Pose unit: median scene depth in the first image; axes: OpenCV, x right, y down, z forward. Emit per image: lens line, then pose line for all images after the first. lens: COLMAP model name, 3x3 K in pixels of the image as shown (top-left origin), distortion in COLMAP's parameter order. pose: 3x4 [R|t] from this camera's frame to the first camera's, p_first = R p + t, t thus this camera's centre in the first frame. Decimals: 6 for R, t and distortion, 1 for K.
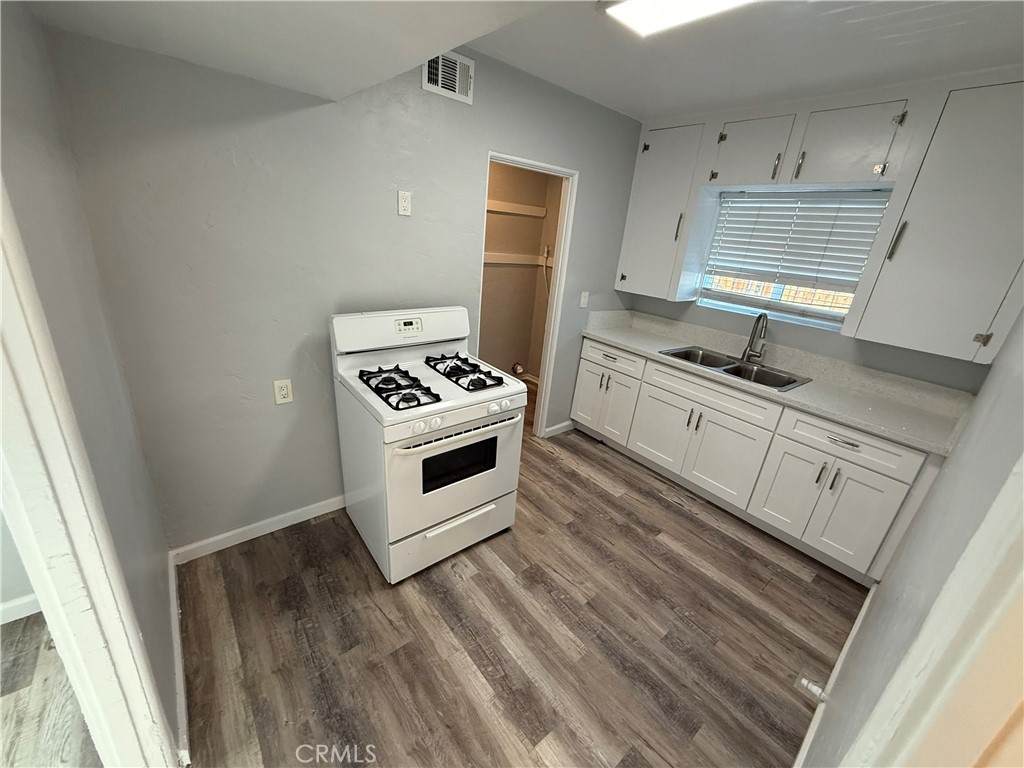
lens RADIAL K [[406.3, 0, 510.8], [0, 406.3, 380.8], [0, 0, 1]] dist [0.001845, 0.000095]
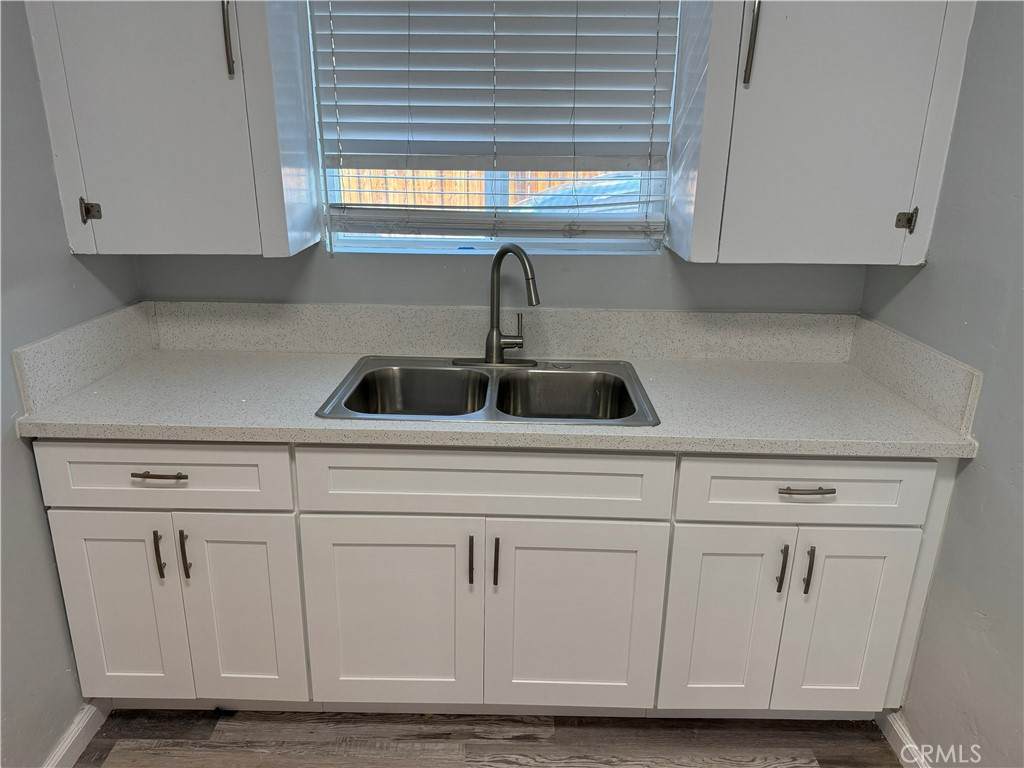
lens RADIAL K [[725.6, 0, 511.3], [0, 725.6, 389.9], [0, 0, 1]] dist [0.009743, -0.000421]
pose [[0.626142, -0.333124, 0.704964, 0.051548], [0.310241, 0.935926, 0.166710, -0.137454], [-0.715330, 0.114325, 0.689372, 0.467318]]
